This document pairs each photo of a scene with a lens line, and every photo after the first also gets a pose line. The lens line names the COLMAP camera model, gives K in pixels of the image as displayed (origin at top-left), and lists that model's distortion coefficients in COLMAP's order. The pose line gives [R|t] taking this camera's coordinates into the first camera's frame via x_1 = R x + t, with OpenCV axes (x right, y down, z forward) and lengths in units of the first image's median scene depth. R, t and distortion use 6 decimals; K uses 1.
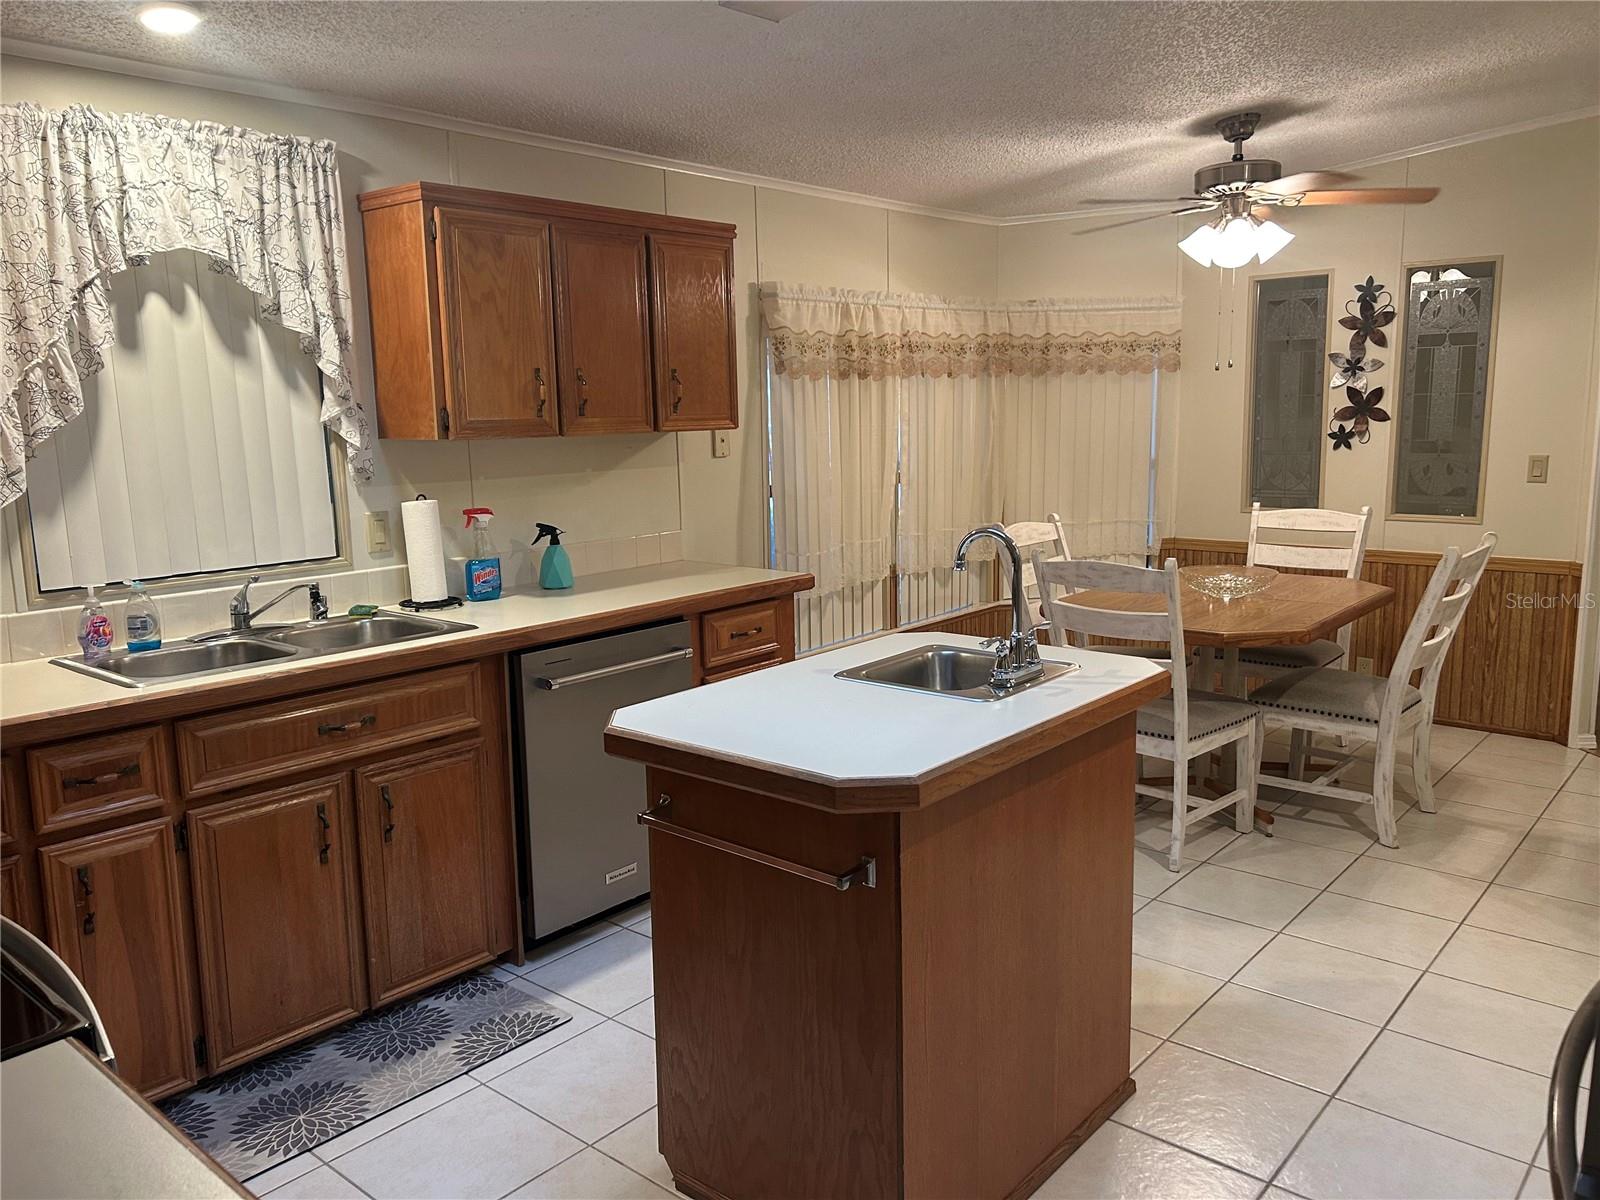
lens RADIAL K [[1194.3, 0, 793.9], [0, 1194.3, 603.0], [0, 0, 1]] dist [0.051354, -0.062799]
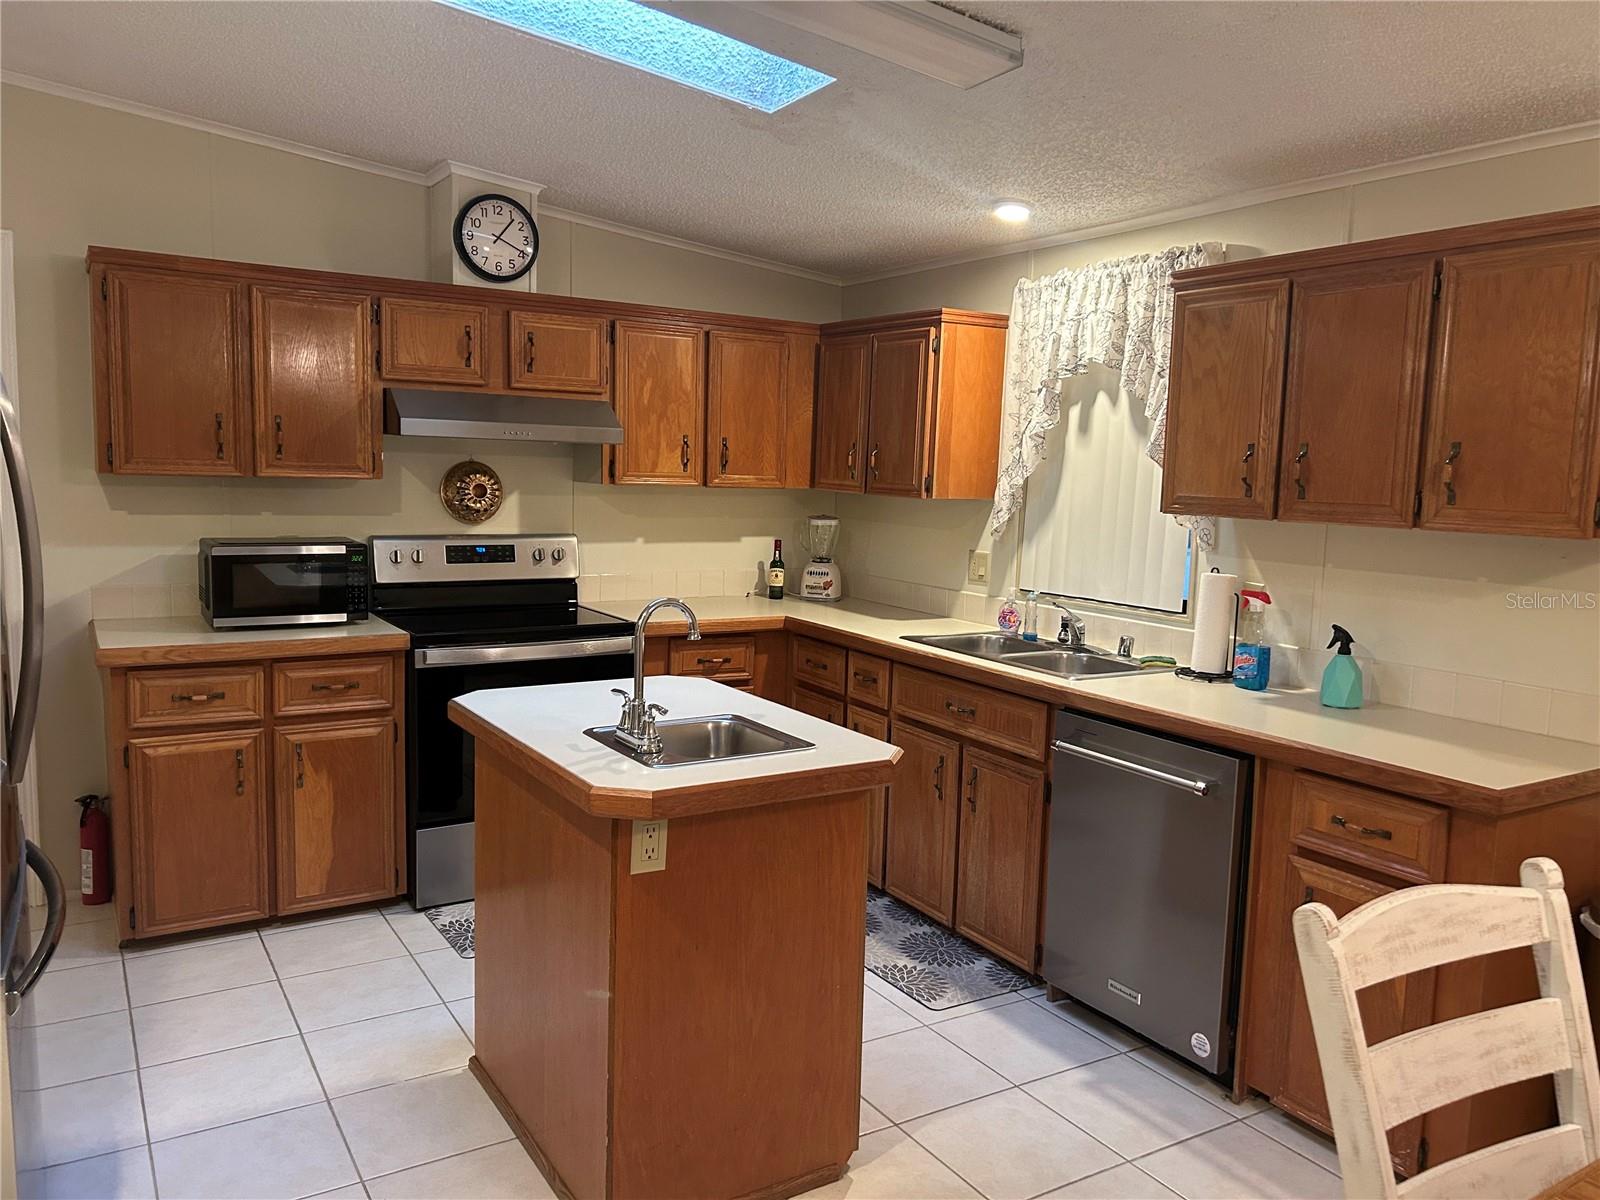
lens RADIAL K [[1194.3, 0, 807.7], [0, 1194.3, 606.3], [0, 0, 1]] dist [0.051354, -0.062799]
pose [[-0.293620, 0.128498, -0.947246, 0.763530], [-0.178752, 0.966065, 0.186459, -0.187317], [0.939061, 0.224070, -0.260687, 0.952668]]
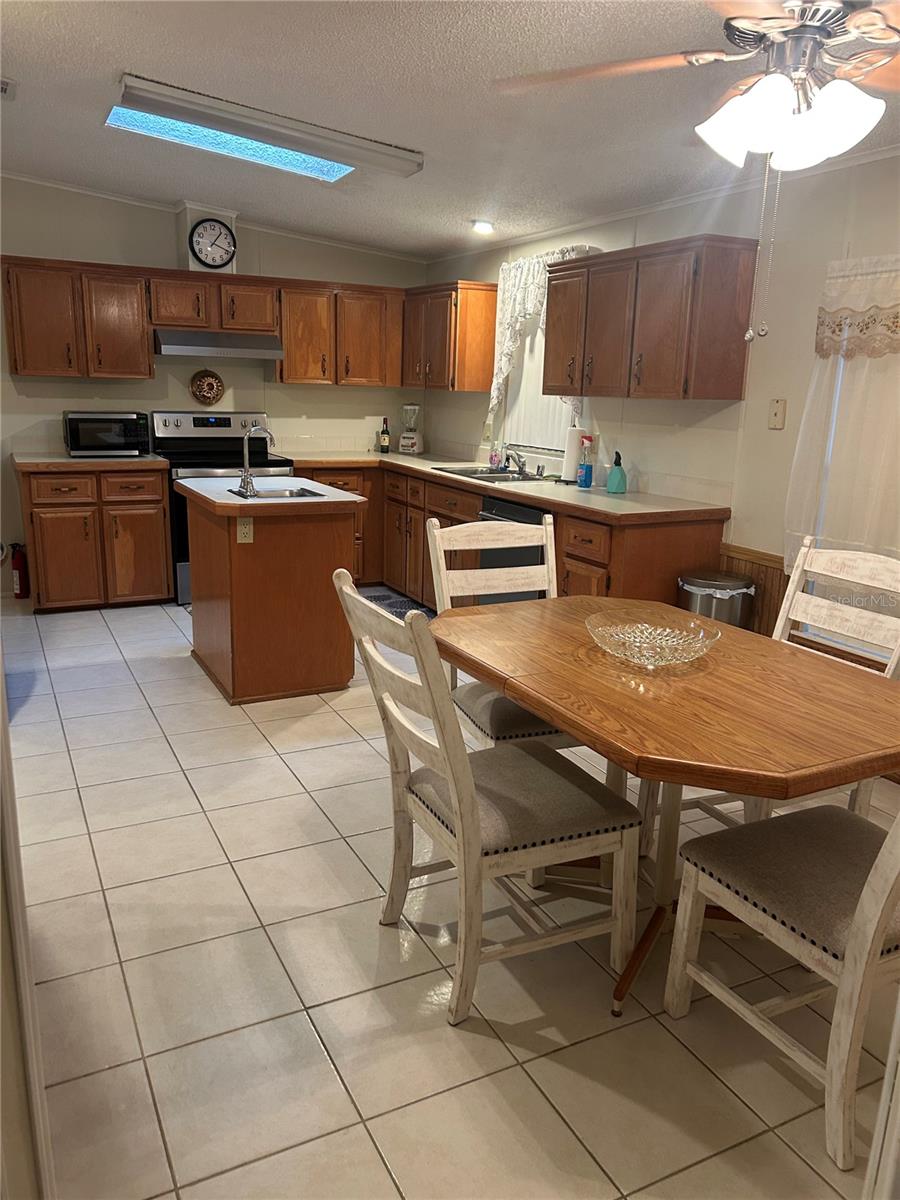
lens RADIAL K [[895.7, 0, 444.2], [0, 895.7, 605.9], [0, 0, 1]] dist [0.051354, -0.062799]
pose [[-0.377719, 0.237173, -0.895029, 1.141948], [-0.170223, 0.932375, 0.318906, -0.245097], [0.910139, 0.272812, -0.311804, 1.347077]]
